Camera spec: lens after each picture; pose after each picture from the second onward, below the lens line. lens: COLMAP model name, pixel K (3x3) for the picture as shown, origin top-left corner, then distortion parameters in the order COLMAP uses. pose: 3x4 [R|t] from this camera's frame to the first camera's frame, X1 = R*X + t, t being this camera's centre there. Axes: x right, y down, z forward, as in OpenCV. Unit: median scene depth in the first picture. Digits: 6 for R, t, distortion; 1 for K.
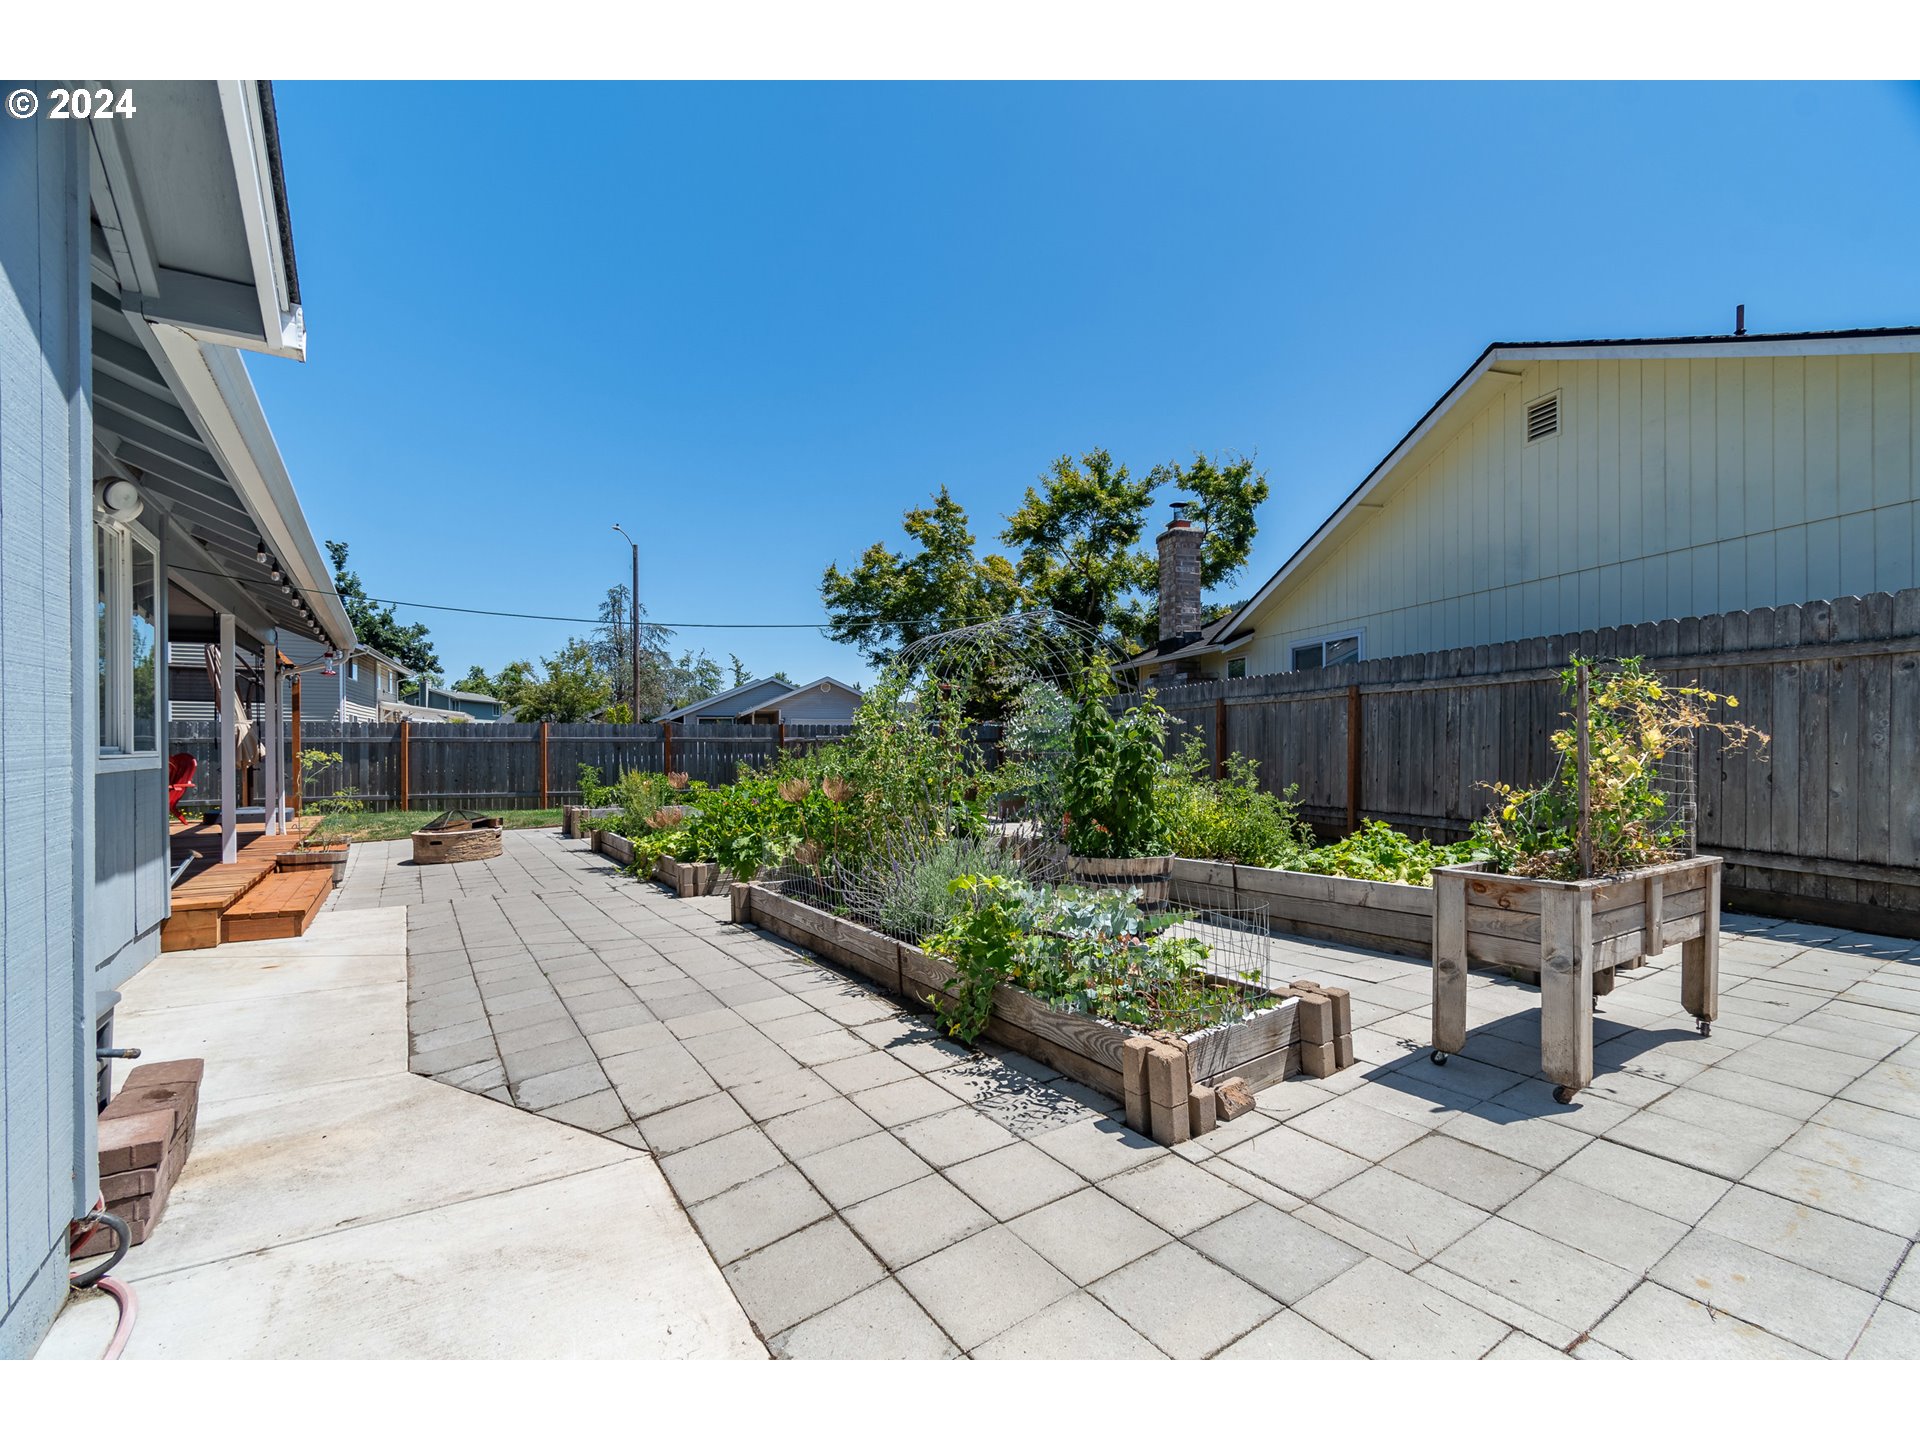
lens RADIAL K [[927.0, 0, 967.5], [0, 927.0, 754.1], [0, 0, 1]] dist [0.000035, 0.000003]
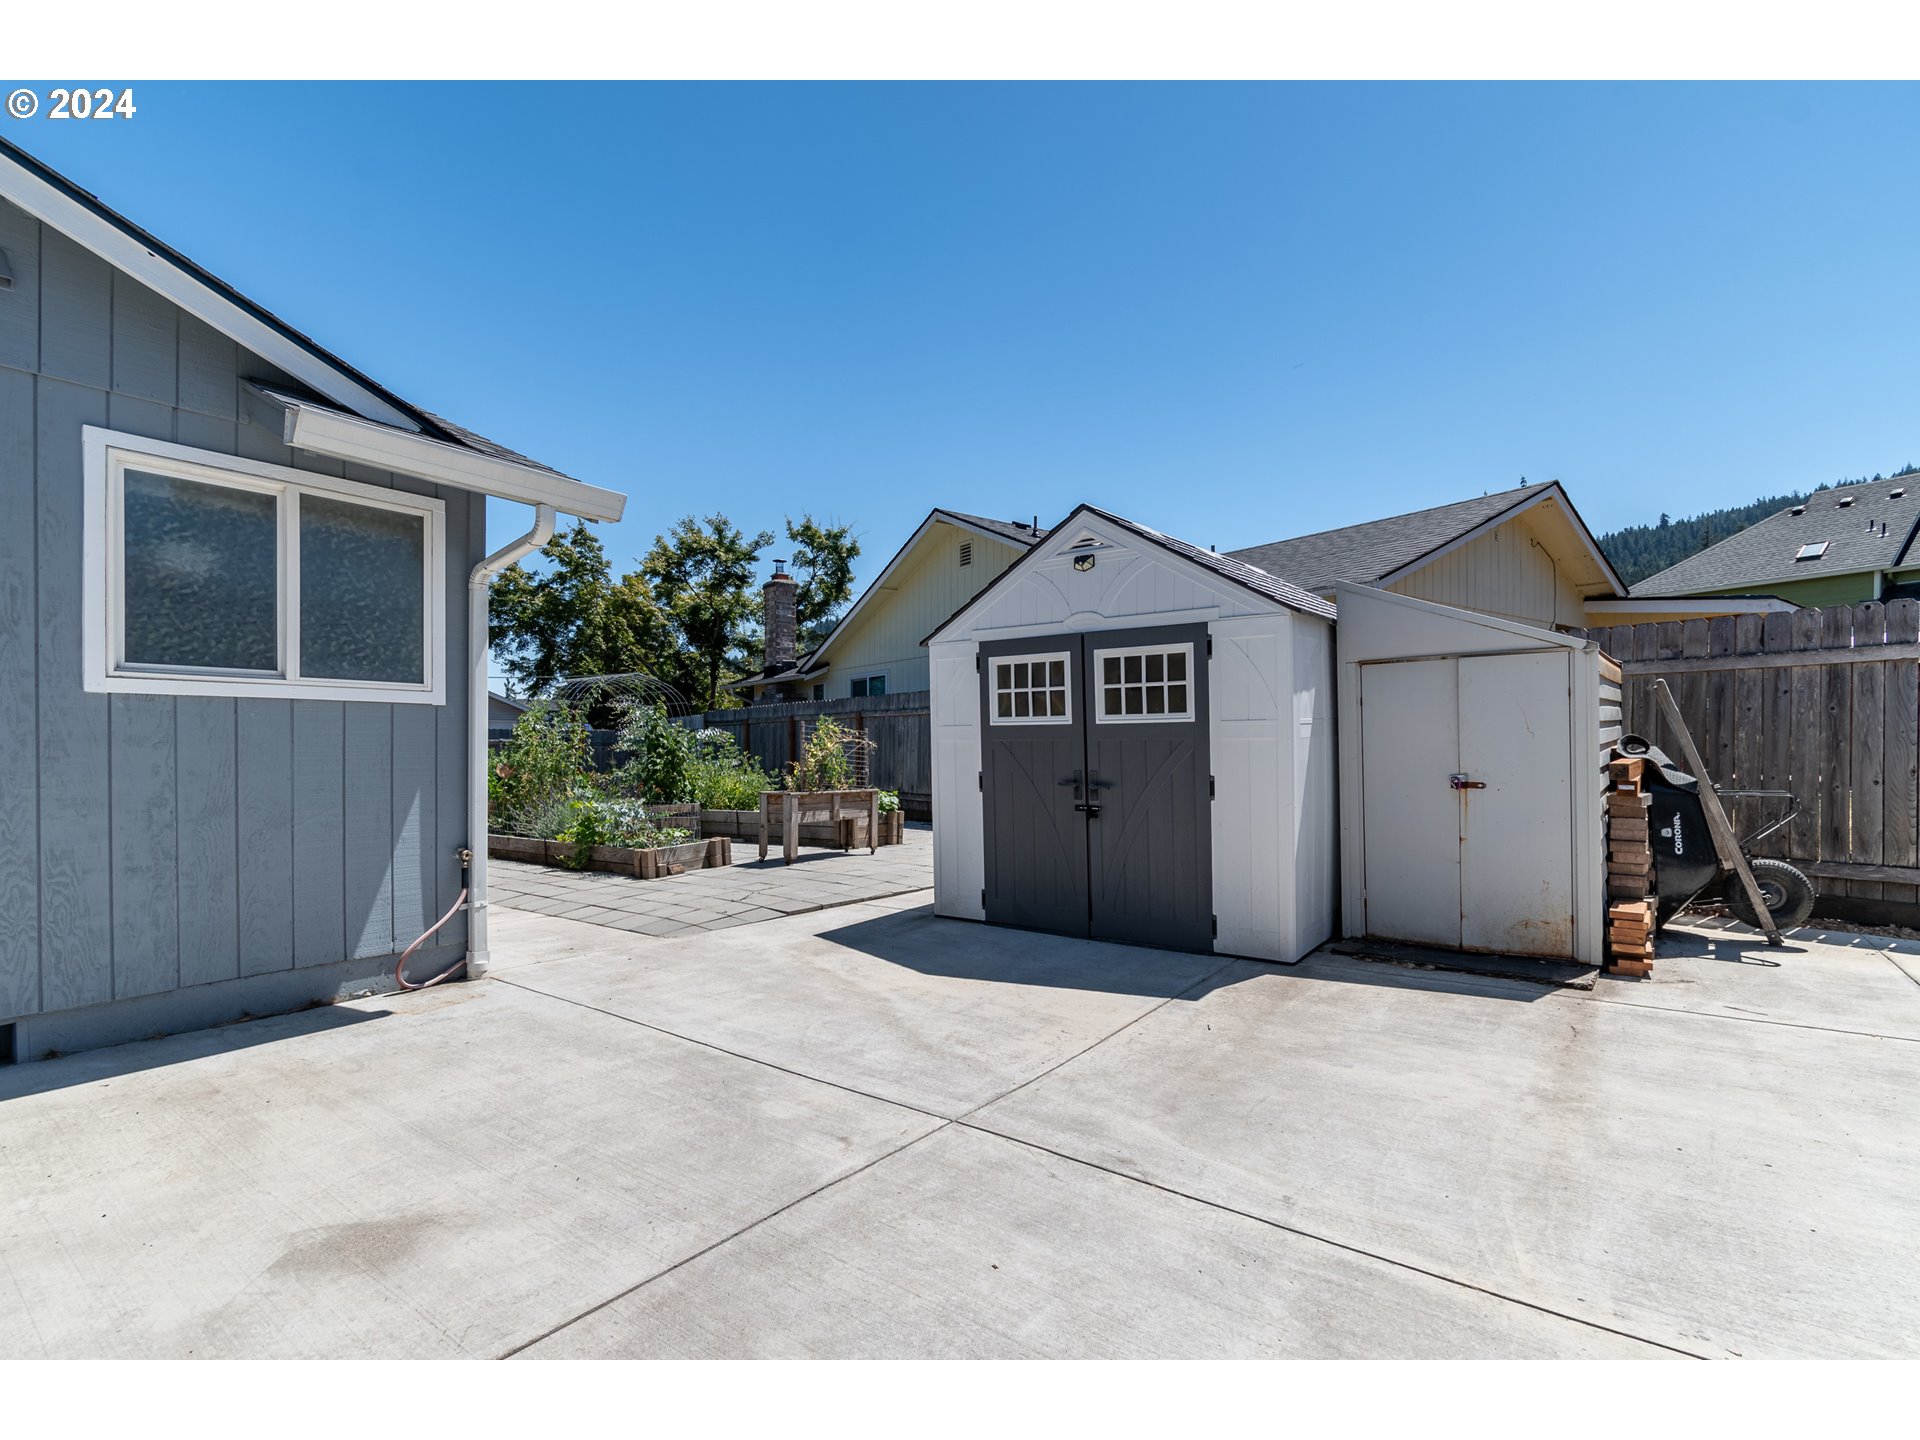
lens RADIAL K [[847.5, 0, 980.2], [0, 847.5, 763.0], [0, 0, 1]] dist [0.000119, 0.000028]
pose [[0.916366, 0.001371, 0.400340, 0.007800], [-0.004560, 0.999965, 0.007013, 0.001107], [-0.400317, -0.008252, 0.916340, -0.147262]]
